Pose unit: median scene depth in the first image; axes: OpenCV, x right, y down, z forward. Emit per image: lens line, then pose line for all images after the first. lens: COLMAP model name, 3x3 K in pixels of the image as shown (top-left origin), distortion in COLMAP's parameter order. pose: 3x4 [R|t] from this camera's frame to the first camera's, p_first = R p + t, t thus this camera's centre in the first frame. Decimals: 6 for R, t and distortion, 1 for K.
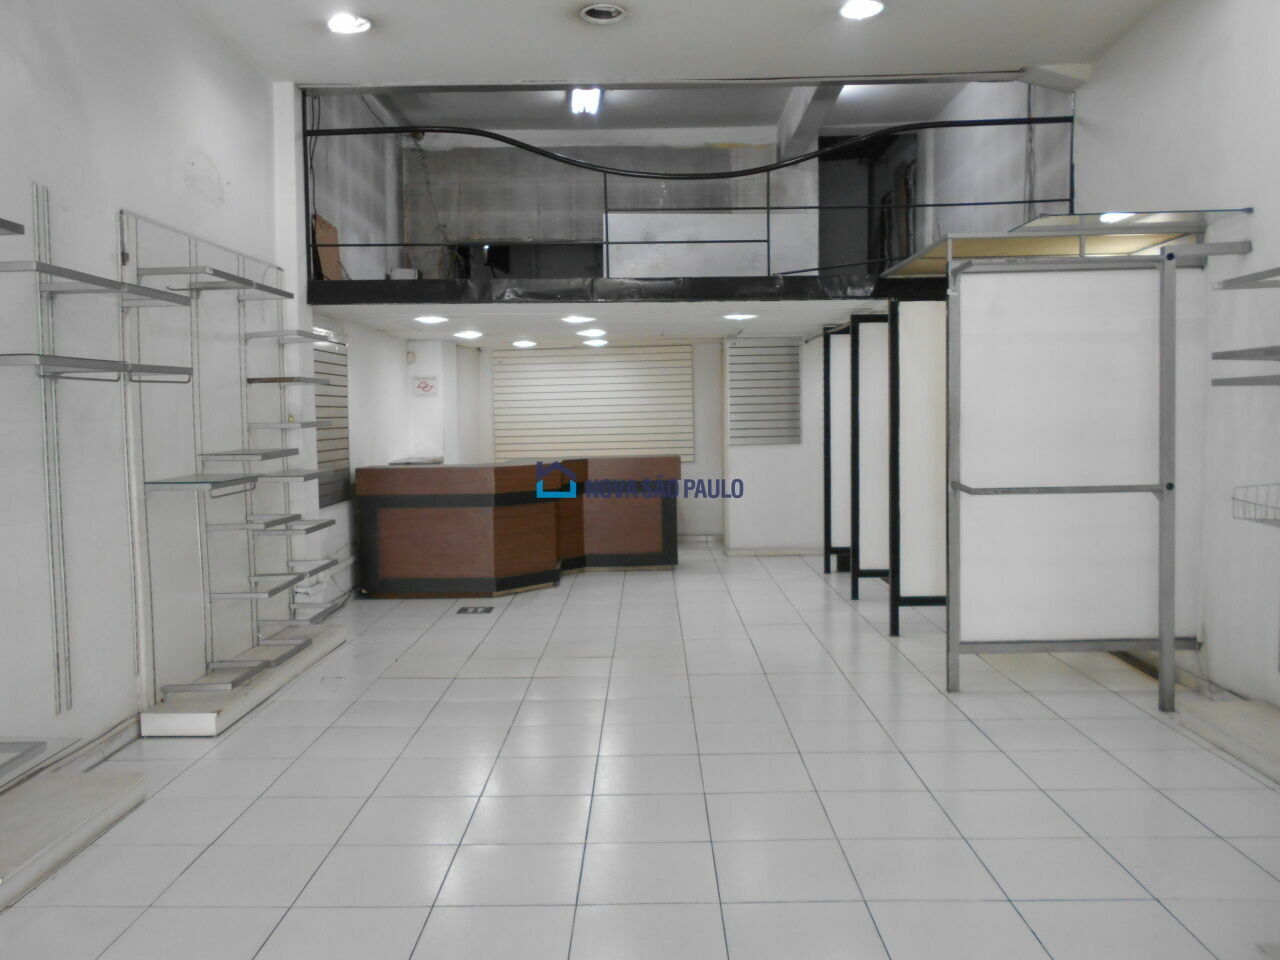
lens RADIAL K [[997.1, 0, 632.5], [0, 997.1, 477.5], [0, 0, 1]] dist [-0.047158, 0.063381]
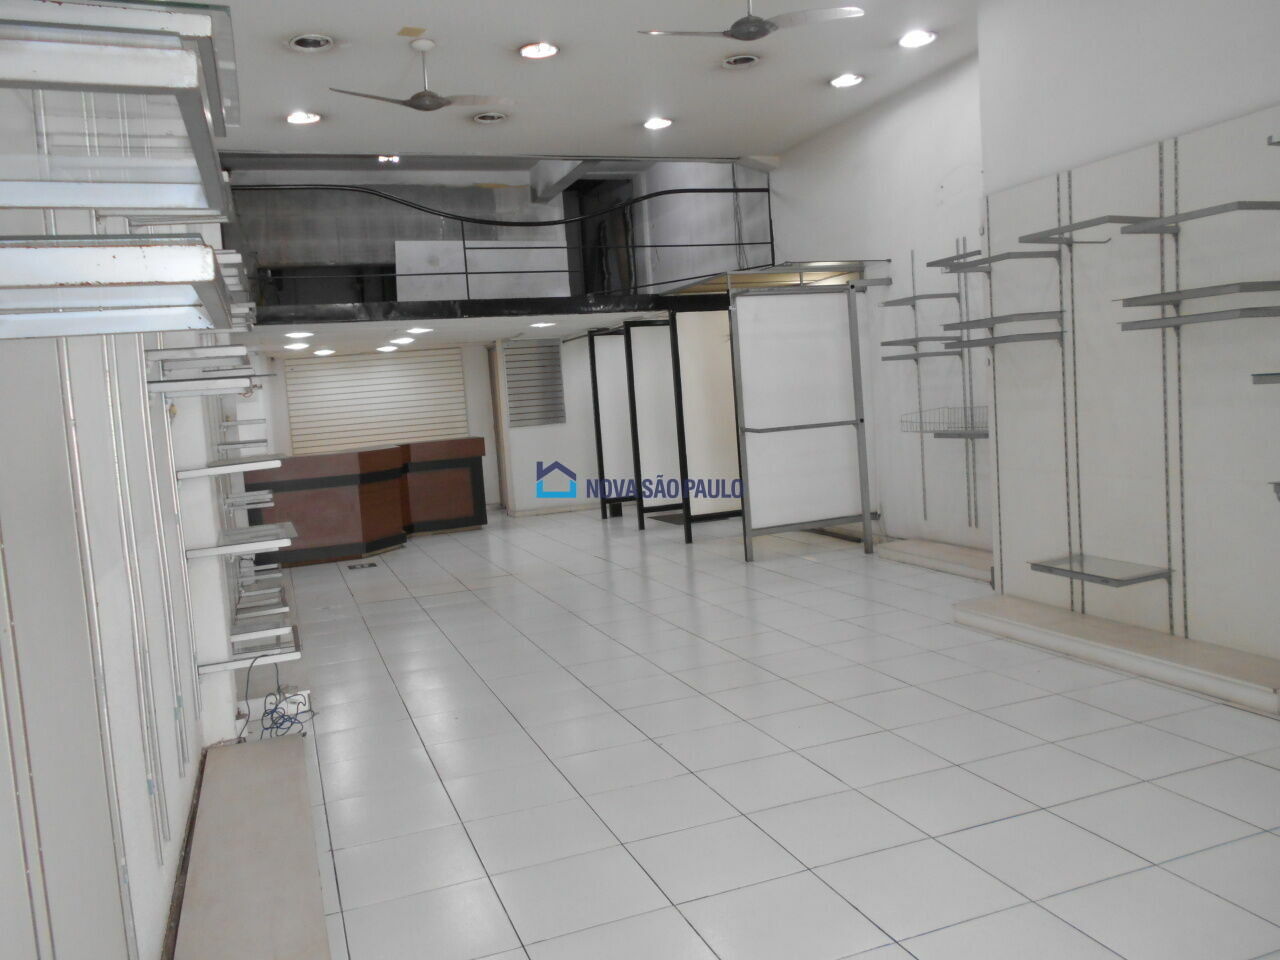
lens RADIAL K [[997.1, 0, 644.5], [0, 997.1, 469.0], [0, 0, 1]] dist [-0.047158, 0.063381]
pose [[0.928369, -0.078992, 0.363169, -0.274329], [0.081019, 0.996666, 0.009673, 0.028637], [-0.362723, 0.020444, 0.931673, -0.292623]]
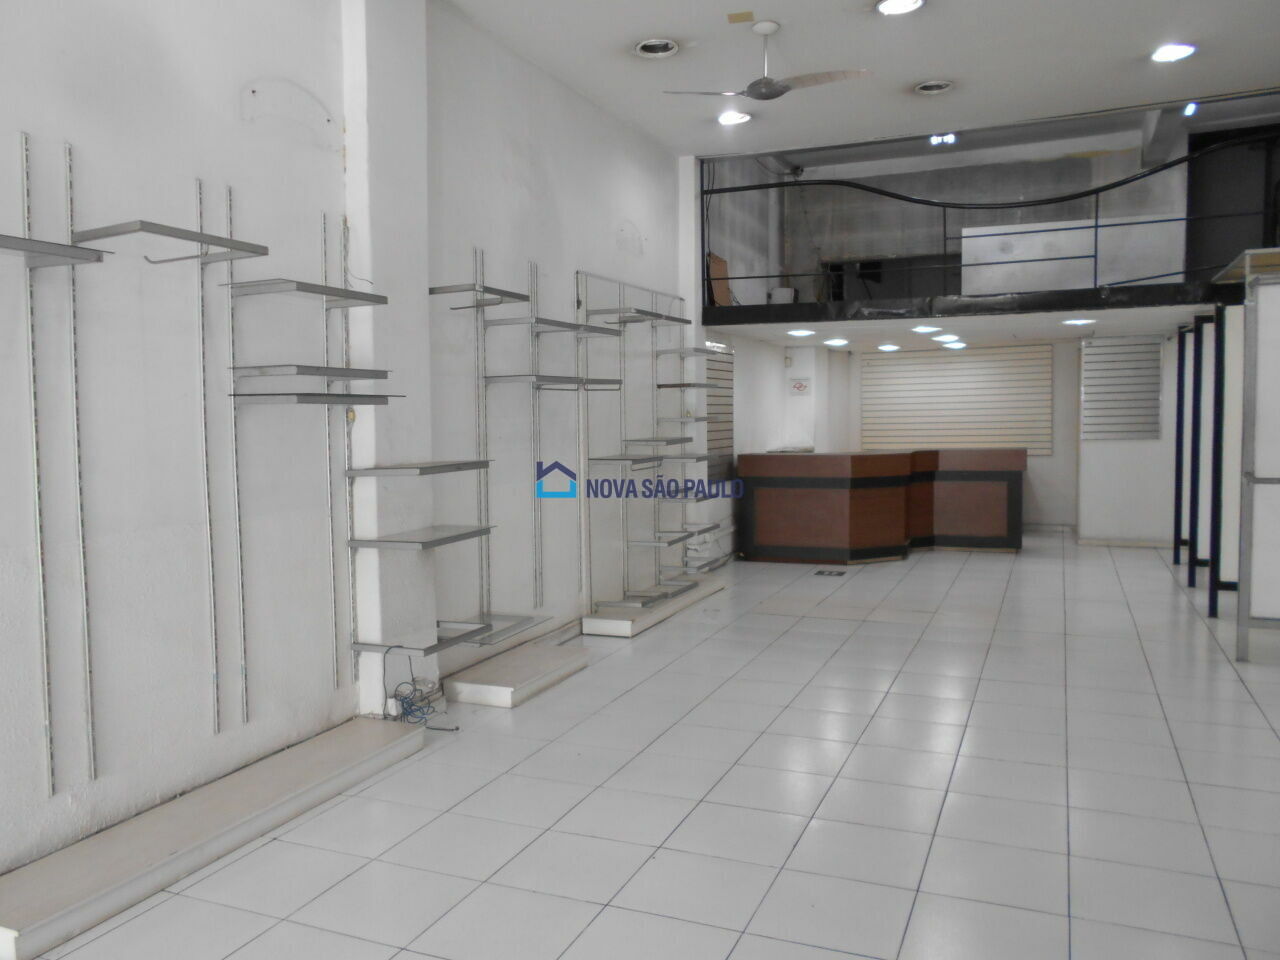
lens RADIAL K [[997.1, 0, 634.0], [0, 997.1, 481.8], [0, 0, 1]] dist [-0.047158, 0.063381]
pose [[0.923812, 0.026618, -0.381921, 0.081416], [-0.022401, 0.999629, 0.015483, 0.008991], [0.382191, -0.005747, 0.924065, -0.208047]]
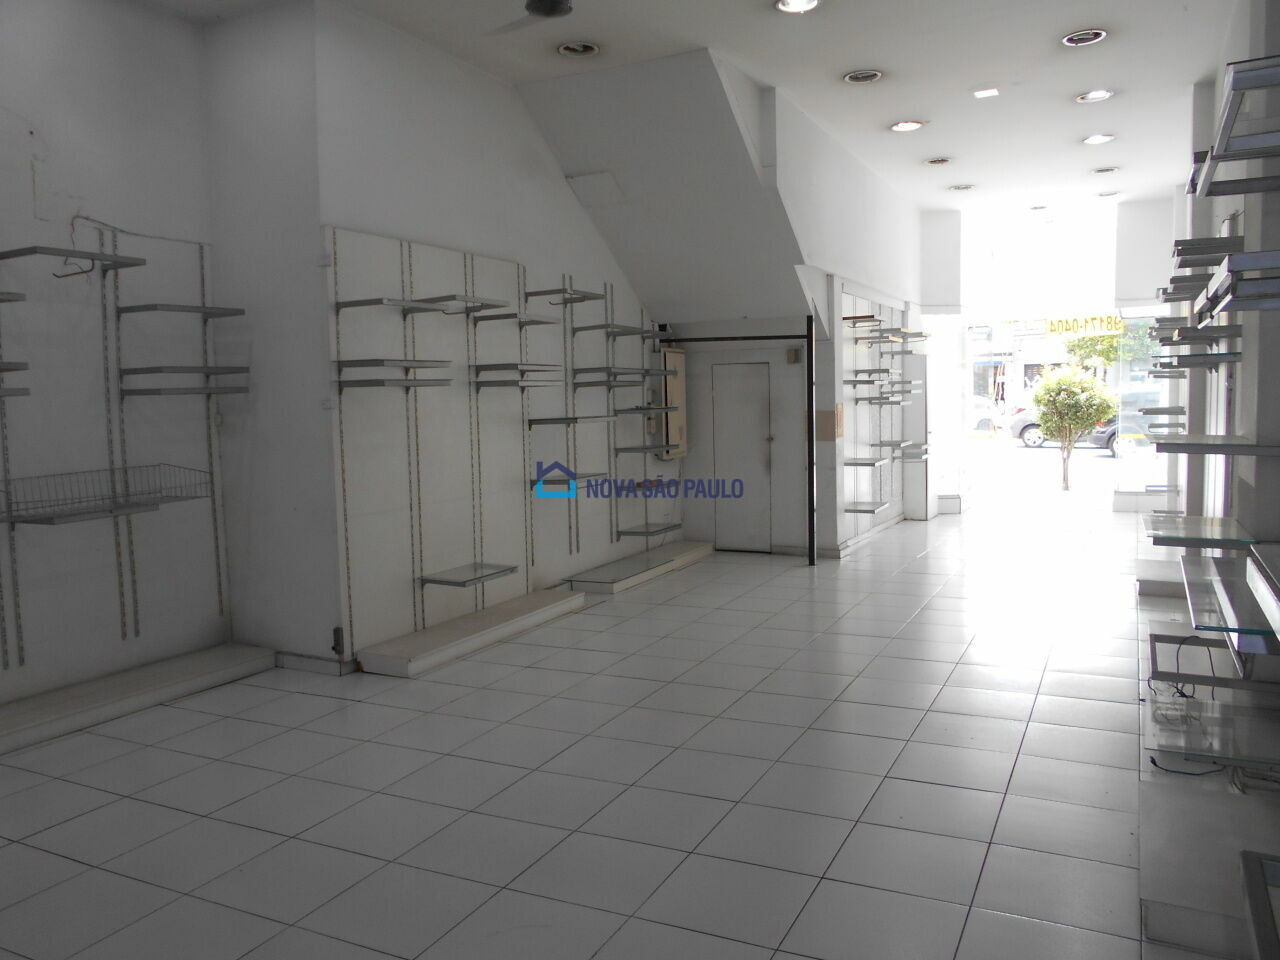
lens RADIAL K [[997.1, 0, 630.8], [0, 997.1, 483.9], [0, 0, 1]] dist [-0.047158, 0.063381]
pose [[-0.901713, 0.004259, 0.432315, -0.230449], [0.067493, 0.989078, 0.131031, -0.058671], [-0.427035, 0.147331, -0.892152, 1.058669]]
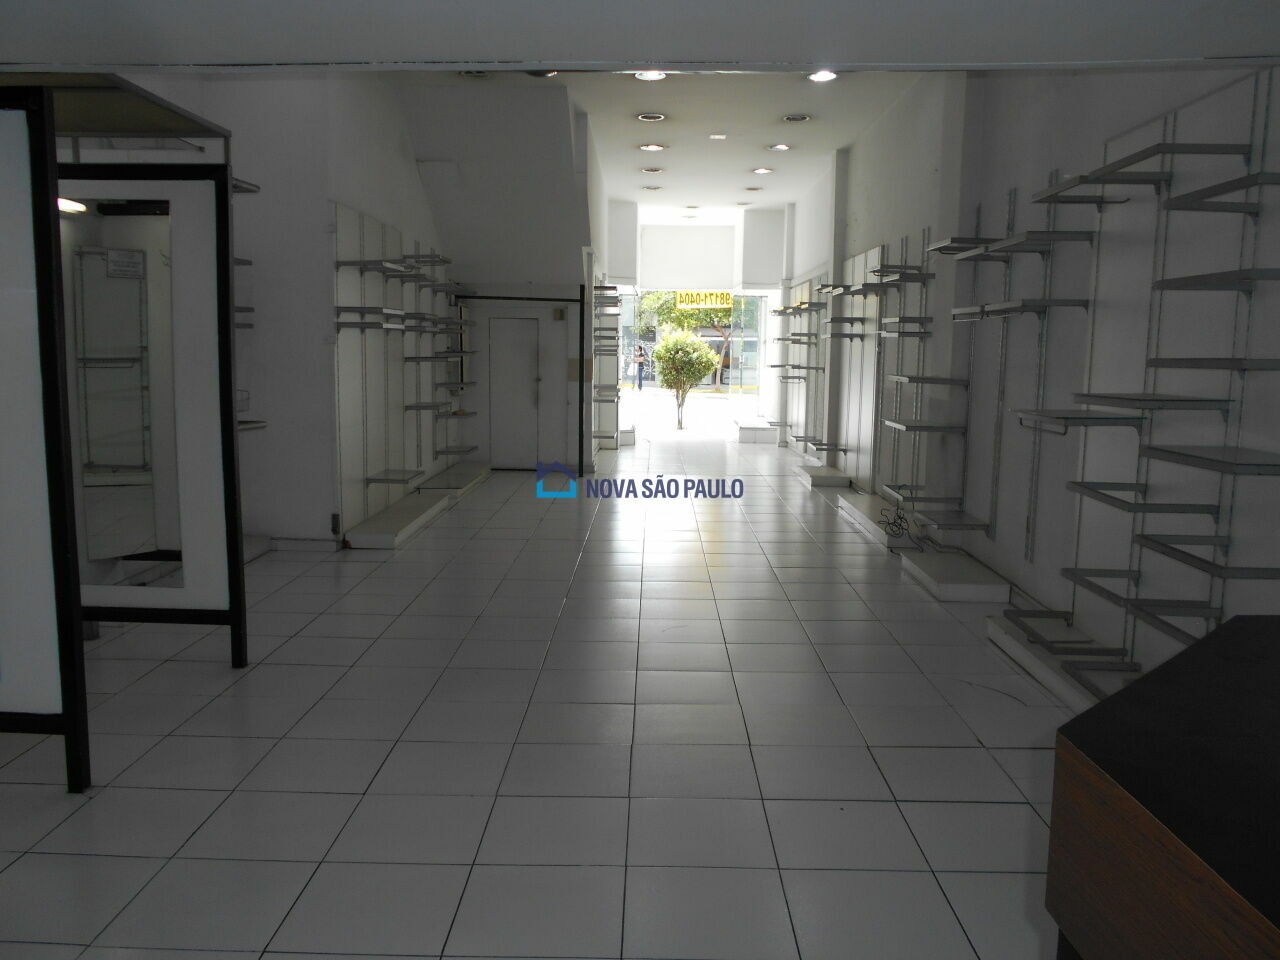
lens RADIAL K [[997.1, 0, 640.0], [0, 997.1, 476.9], [0, 0, 1]] dist [-0.047158, 0.063381]
pose [[-0.999941, 0.005943, -0.009084, 0.035700], [0.004139, 0.982334, 0.187091, -0.085808], [0.010036, 0.187042, -0.982301, 1.494631]]
